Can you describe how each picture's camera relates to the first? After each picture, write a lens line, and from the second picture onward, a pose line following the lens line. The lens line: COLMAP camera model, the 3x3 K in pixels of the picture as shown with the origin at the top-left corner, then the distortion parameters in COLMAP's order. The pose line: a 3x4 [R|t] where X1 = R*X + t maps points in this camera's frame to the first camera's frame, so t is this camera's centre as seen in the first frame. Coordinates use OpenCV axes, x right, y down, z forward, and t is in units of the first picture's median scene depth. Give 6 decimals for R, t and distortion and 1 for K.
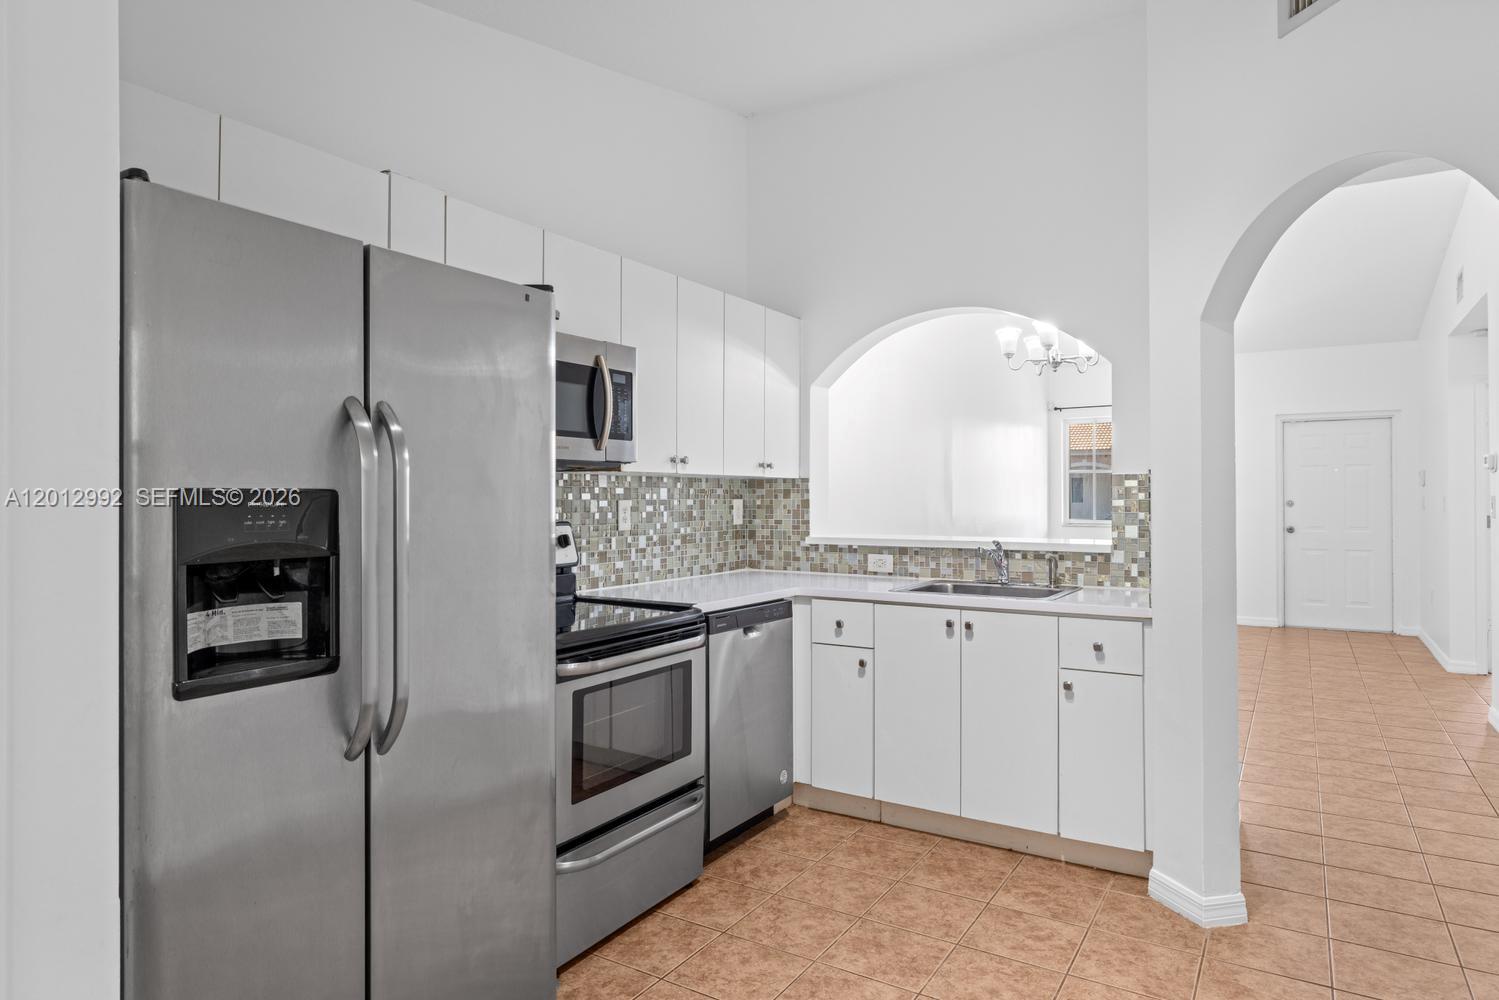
lens RADIAL K [[930.9, 0, 754.1], [0, 930.9, 479.6], [0, 0, 1]] dist [0.001118, 0.003063]
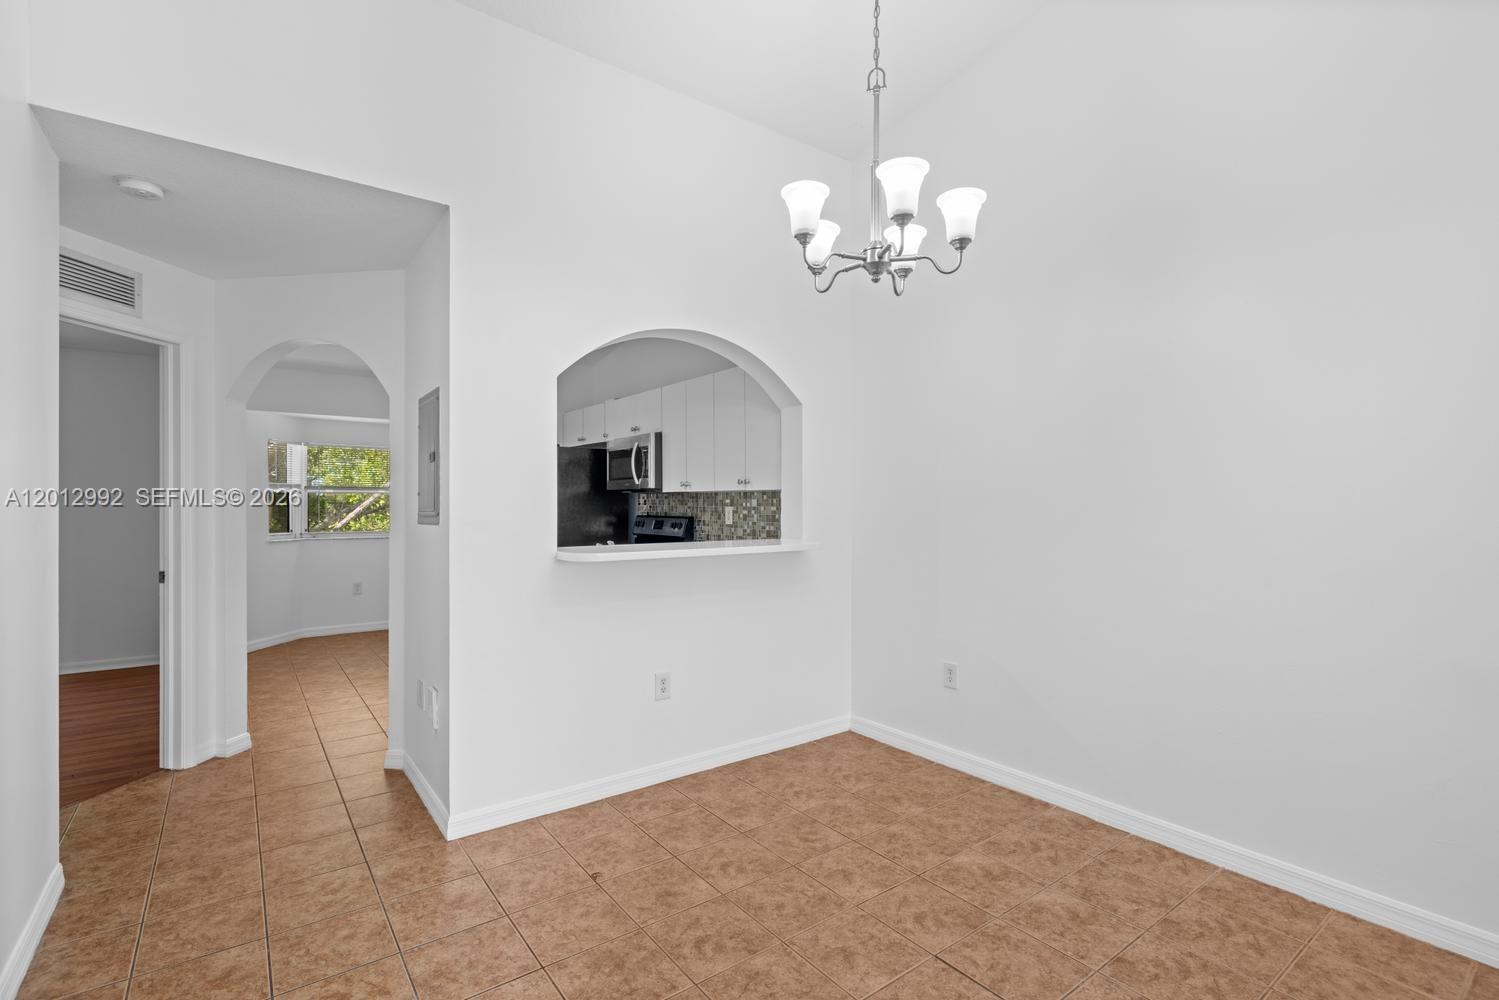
lens RADIAL K [[676.6, 0, 733.5], [0, 676.6, 524.4], [0, 0, 1]] dist [0.000334, 0.000110]
pose [[-0.398541, 0.028214, -0.916716, 0.969663], [0.017742, 0.999577, 0.023051, 0.025043], [0.916979, -0.007078, -0.398873, 1.449837]]
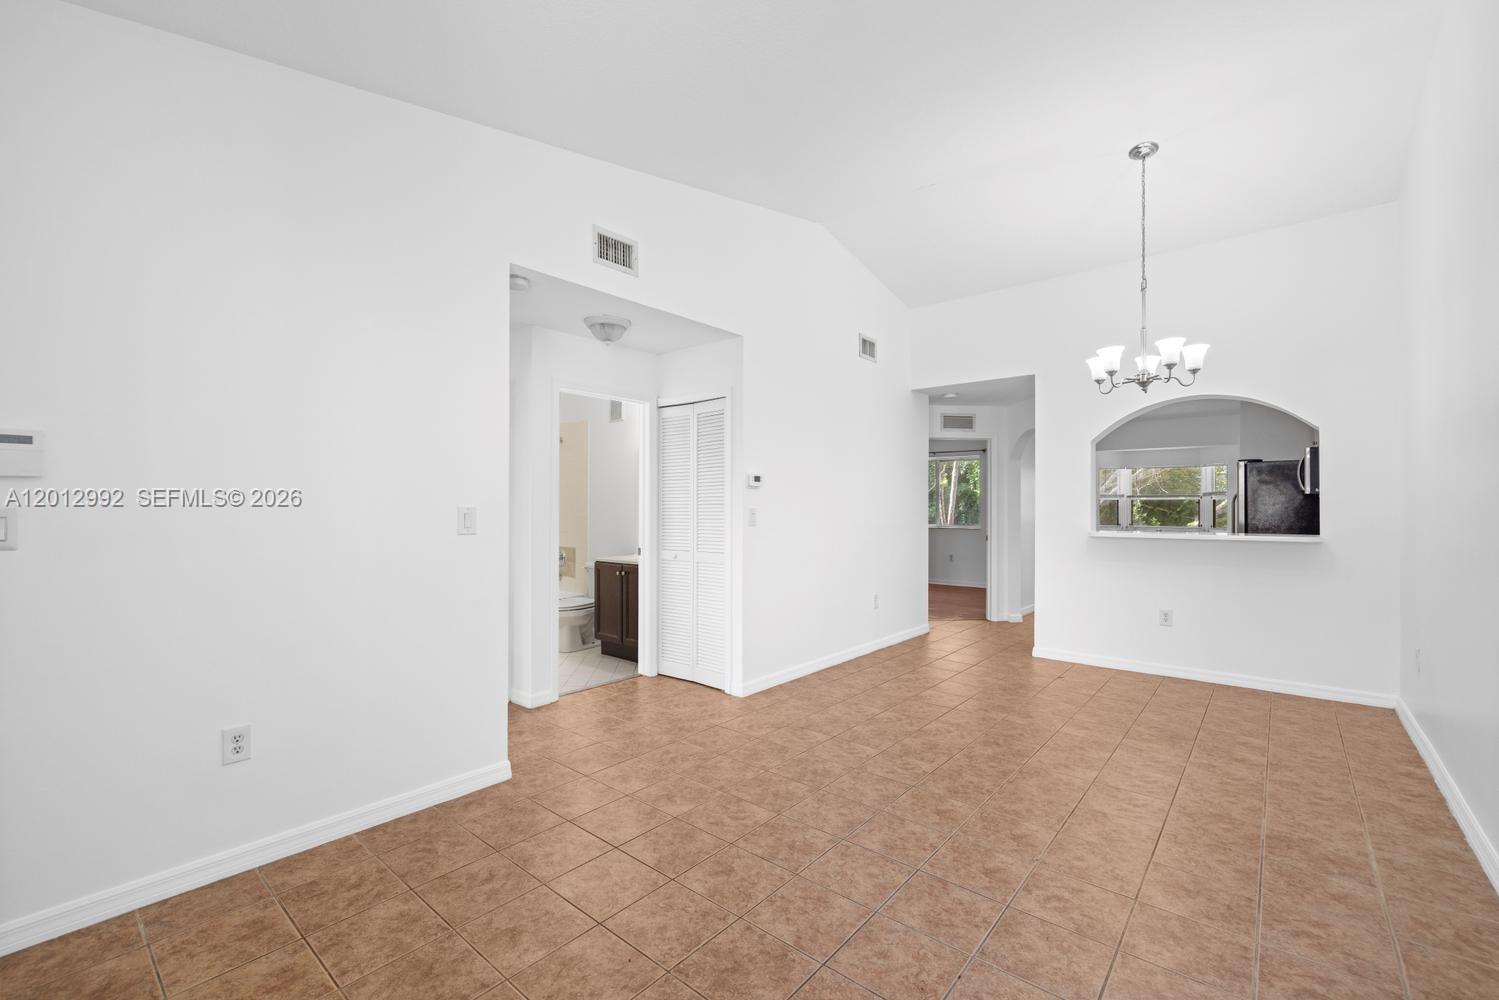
lens RADIAL K [[636.5, 0, 730.4], [0, 636.5, 505.7], [0, 0, 1]] dist [0.001247, -0.000313]
pose [[-0.979866, 0.003250, 0.199628, 0.854951], [-0.001224, 0.999751, -0.022286, 0.044634], [-0.199651, -0.022081, -0.979618, 2.455558]]
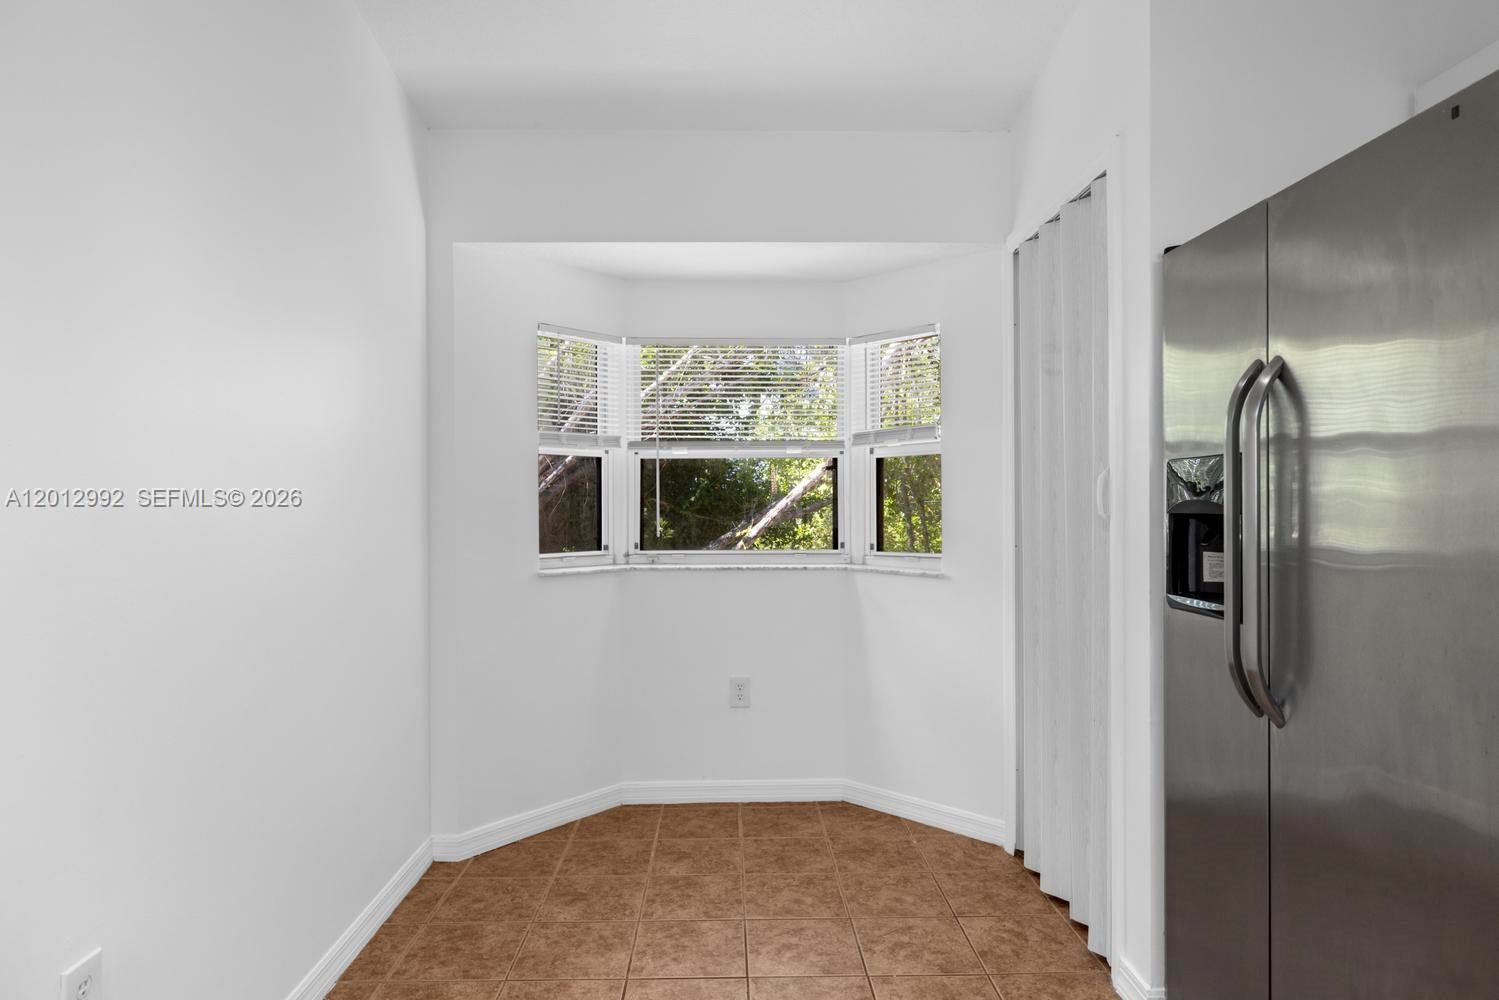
lens RADIAL K [[870.6, 0, 749.5], [0, 870.6, 500.0], [0, 0, 1]] dist [-0.006522, -0.000041]
pose [[-0.855820, 0.005759, -0.517242, 0.237404], [0.018573, 0.999635, -0.019599, 0.031362], [0.516941, -0.026380, -0.855615, 0.663367]]
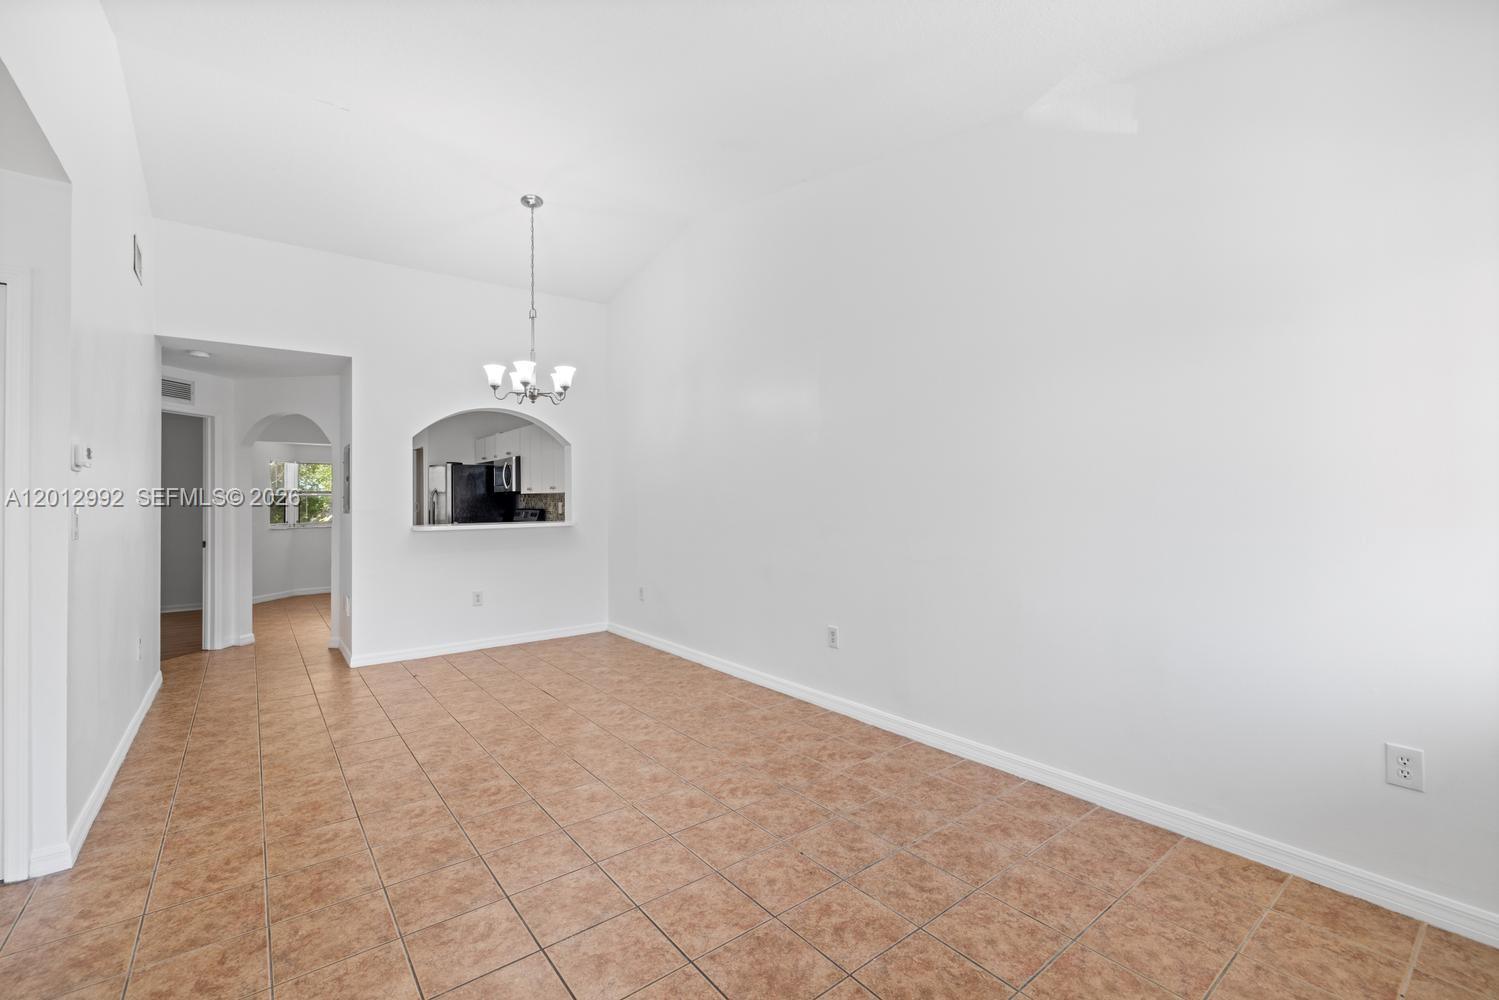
lens RADIAL K [[637.8, 0, 746.1], [0, 637.8, 492.2], [0, 0, 1]] dist [-0.002896, -0.000129]
pose [[-0.372303, -0.005608, -0.928094, 1.374760], [0.027445, 0.999478, -0.017049, 0.038071], [0.927705, -0.031819, -0.371955, 2.151855]]
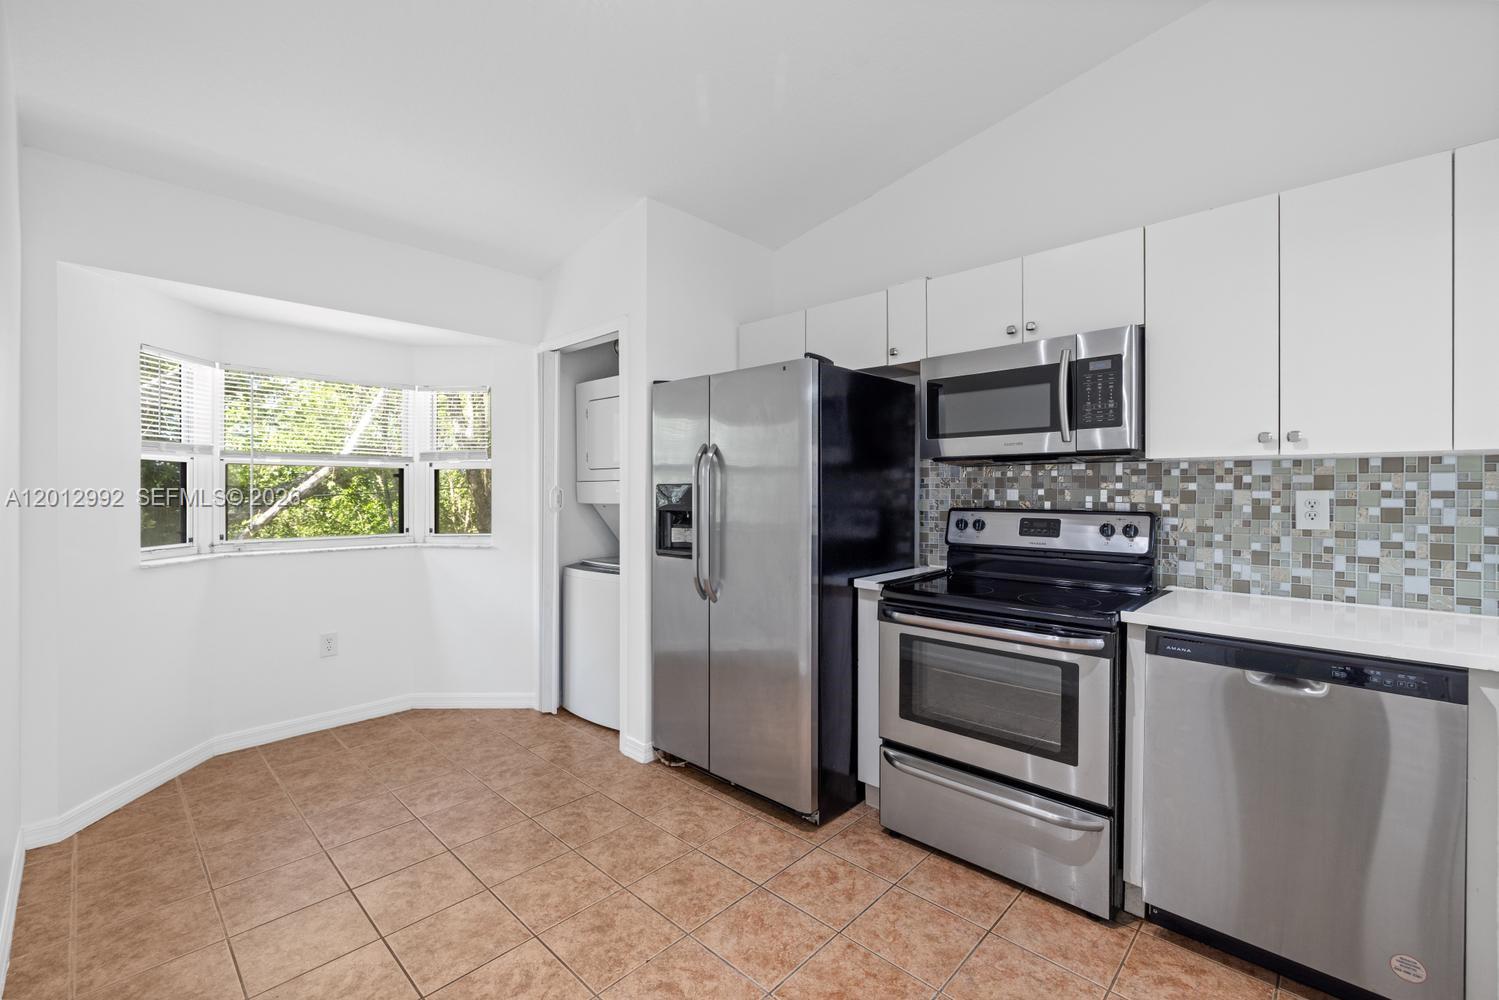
lens RADIAL K [[642.6, 0, 729.2], [0, 642.6, 478.3], [0, 0, 1]] dist [0.000710, 0.000146]
pose [[-0.247872, -0.012220, -0.968716, 0.484291], [0.018390, 0.999681, -0.017316, 0.011566], [0.968618, -0.022107, -0.247568, 0.635511]]
